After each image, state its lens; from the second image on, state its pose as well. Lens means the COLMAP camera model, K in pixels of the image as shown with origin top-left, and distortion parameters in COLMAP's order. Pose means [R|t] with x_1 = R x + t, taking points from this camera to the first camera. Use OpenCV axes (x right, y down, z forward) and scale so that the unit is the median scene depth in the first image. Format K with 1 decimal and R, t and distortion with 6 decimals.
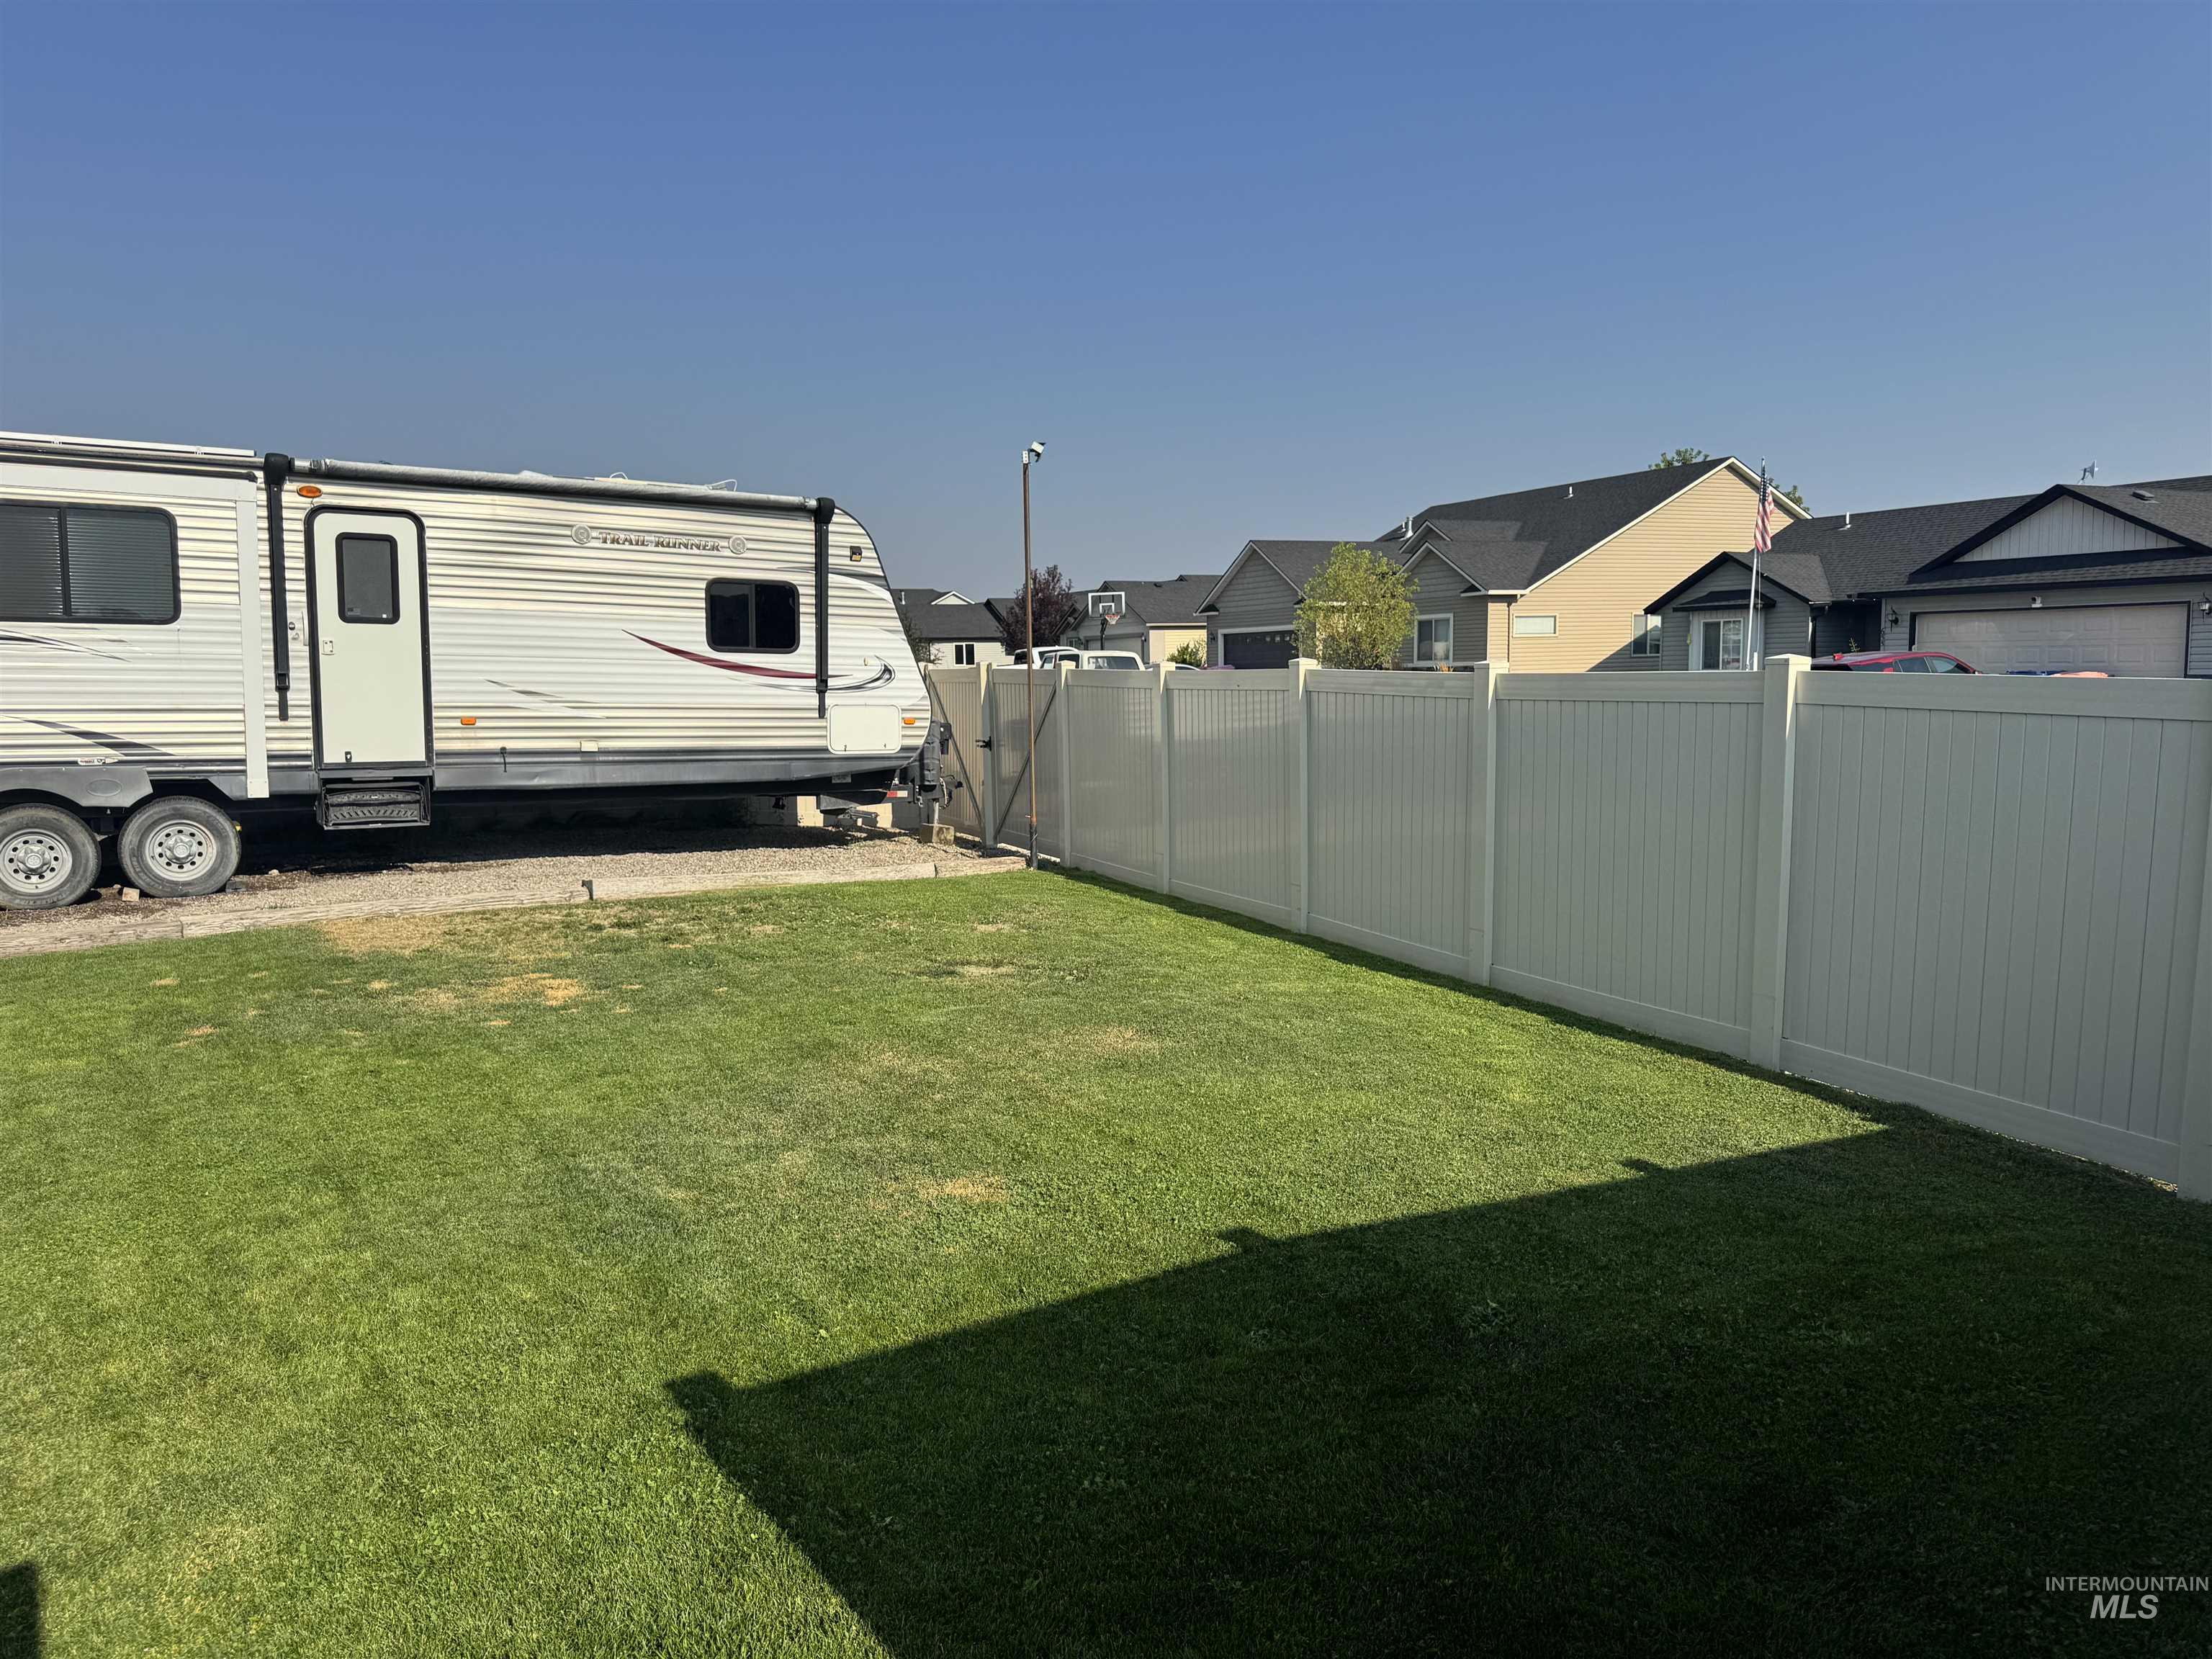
lens RADIAL K [[1482.7, 0, 1106.0], [0, 1482.7, 829.5], [0, 0, 1]] dist [0.004235, -0.022239]
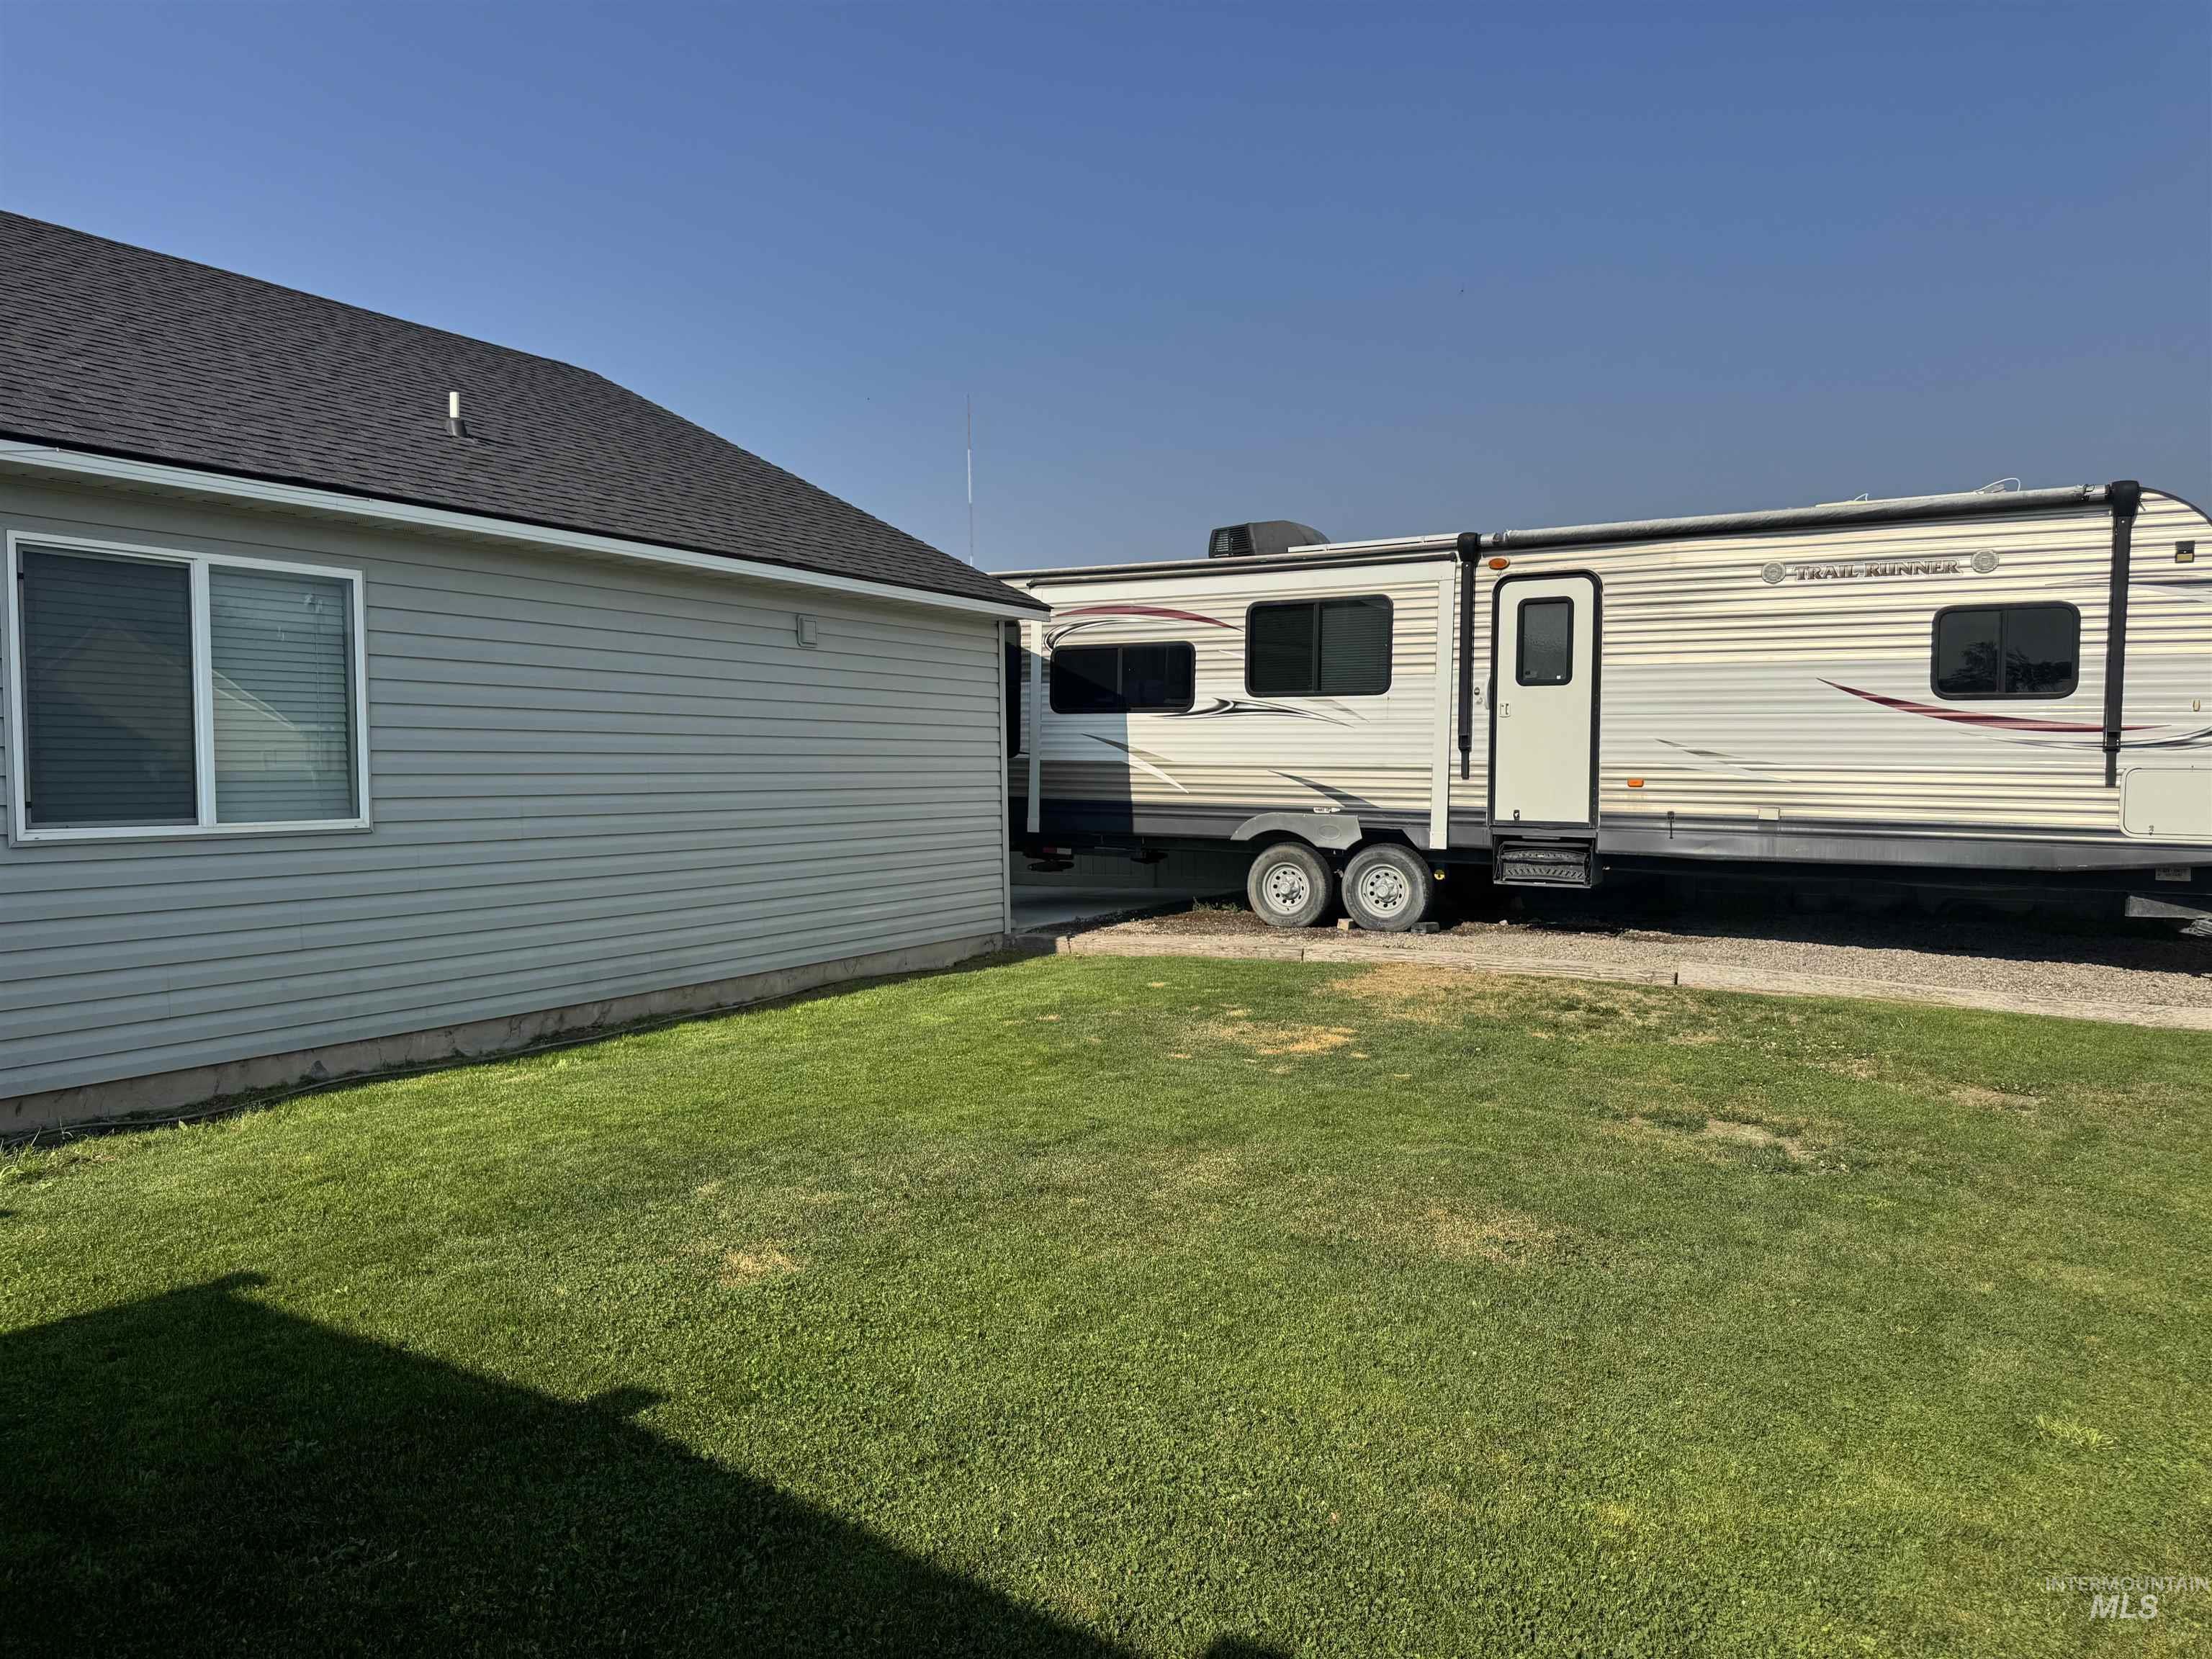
lens RADIAL K [[1482.7, 0, 1106.0], [0, 1482.7, 829.5], [0, 0, 1]] dist [0.004235, -0.022239]
pose [[0.393995, 0.039436, -0.918266, 0.324059], [-0.087335, 0.996165, 0.005310, -0.019370], [0.914954, 0.078105, 0.395929, 0.327881]]
